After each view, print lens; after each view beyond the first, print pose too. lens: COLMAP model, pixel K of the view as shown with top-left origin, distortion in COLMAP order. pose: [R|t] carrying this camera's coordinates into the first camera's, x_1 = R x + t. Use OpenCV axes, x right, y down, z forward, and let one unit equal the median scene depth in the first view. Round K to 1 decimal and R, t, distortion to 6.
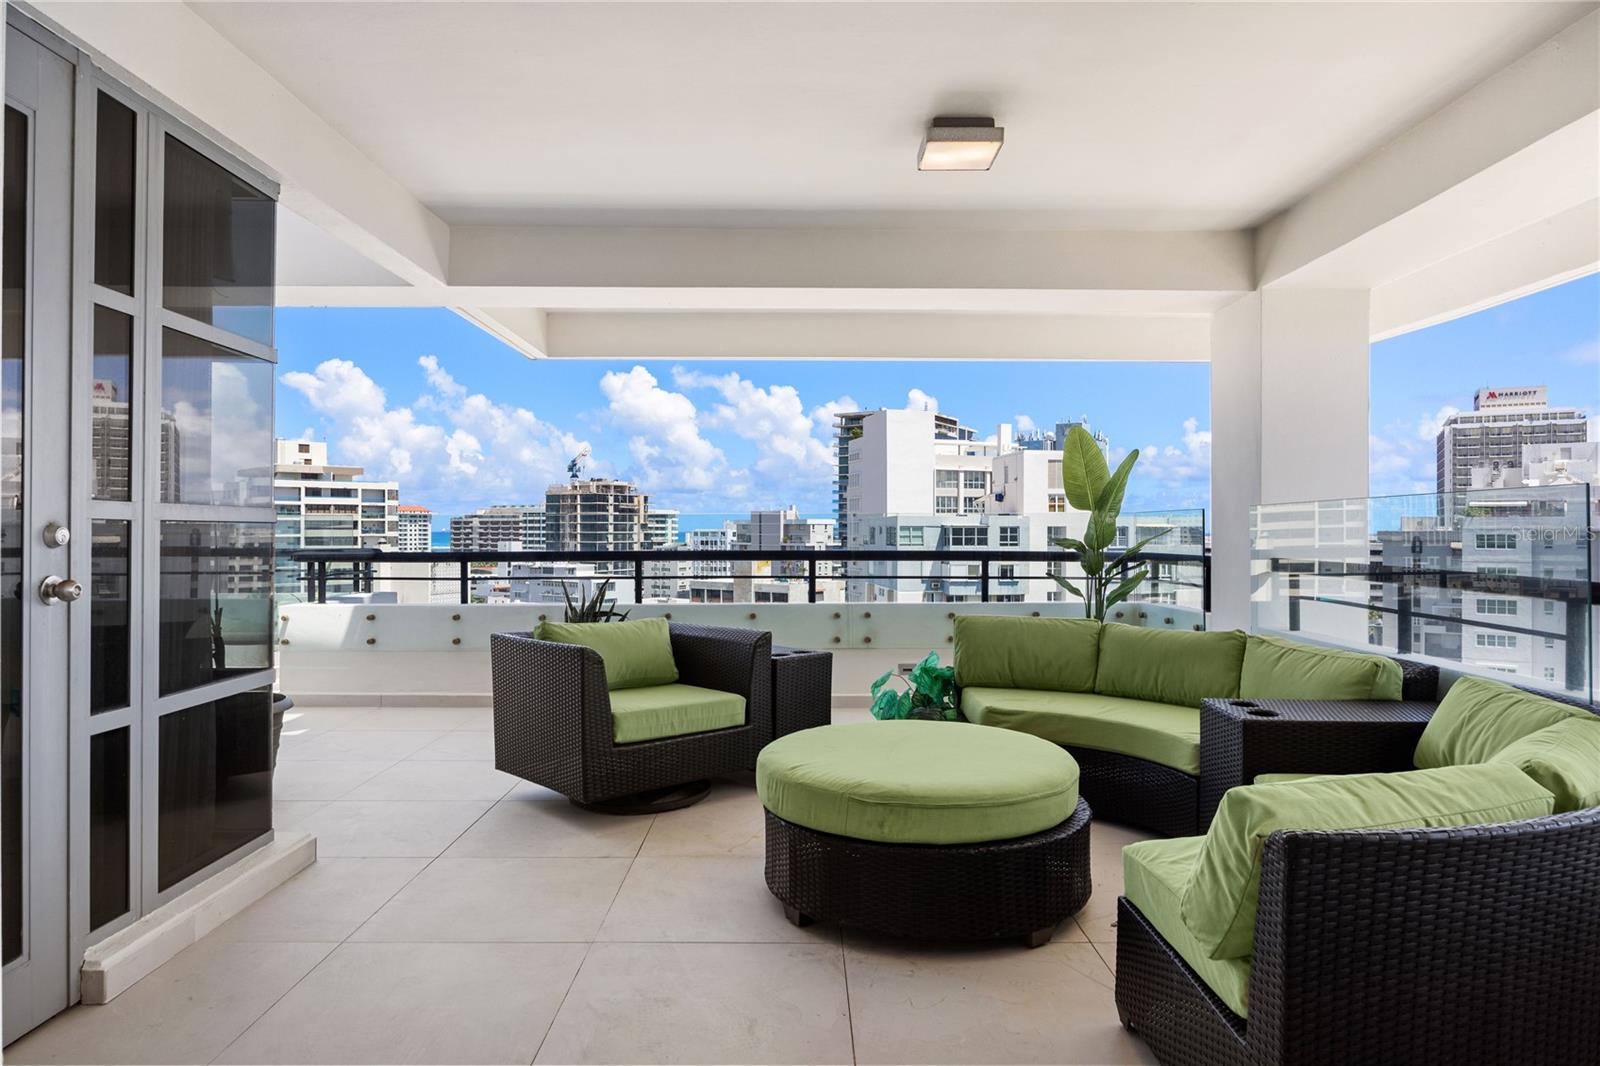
lens RADIAL K [[958.5, 0, 807.2], [0, 958.5, 519.8], [0, 0, 1]] dist [-0.000469, -0.000179]
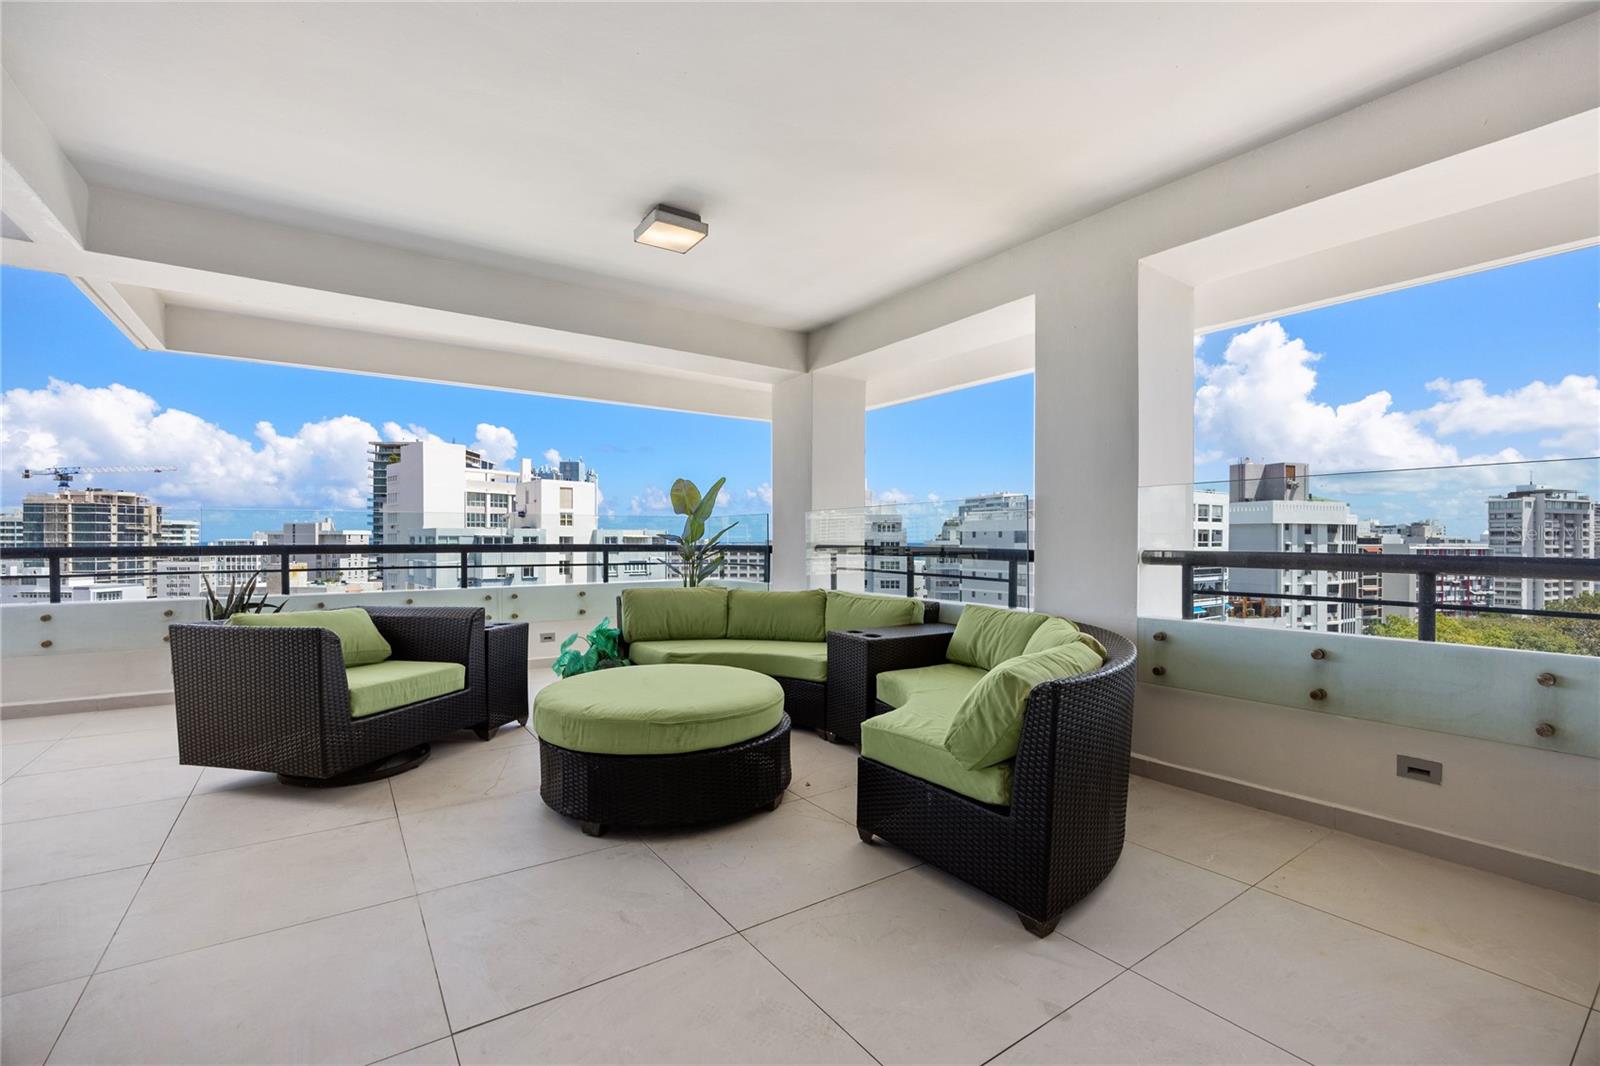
lens RADIAL K [[686.8, 0, 803.5], [0, 686.8, 541.0], [0, 0, 1]] dist [-0.018195, 0.000017]
pose [[0.826999, -0.001396, 0.562202, -0.176529], [-0.005569, 0.999928, 0.010675, 0.023569], [-0.562177, -0.011960, 0.826931, 0.086954]]
